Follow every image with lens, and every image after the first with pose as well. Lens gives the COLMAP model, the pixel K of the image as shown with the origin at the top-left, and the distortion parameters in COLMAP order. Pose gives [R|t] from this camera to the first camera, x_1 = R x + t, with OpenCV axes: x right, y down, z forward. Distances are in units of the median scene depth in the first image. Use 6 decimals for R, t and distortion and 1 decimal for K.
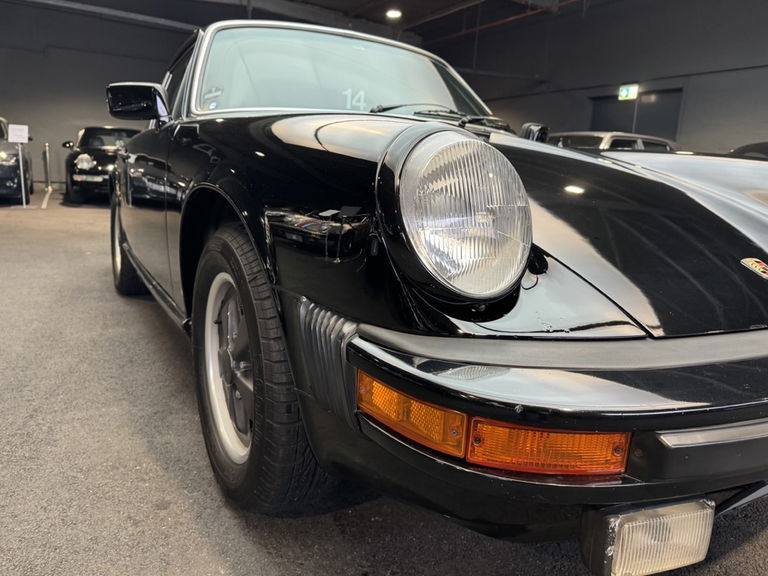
lens RADIAL K [[559.9, 0, 382.2], [0, 559.9, 291.1], [0, 0, 1]] dist [-0.006830, -0.009215]
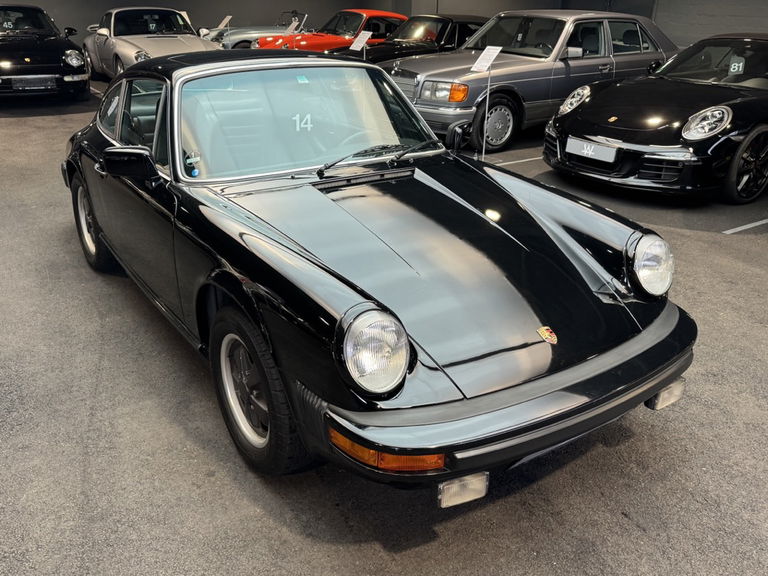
lens RADIAL K [[683.8, 0, 383.7], [0, 683.8, 284.7], [0, 0, 1]] dist [0.010585, -0.009977]
pose [[0.996270, -0.060529, 0.061505, 0.021623], [0.046342, 0.976524, 0.210362, -0.580322], [-0.072794, -0.206727, 0.975687, -0.917282]]
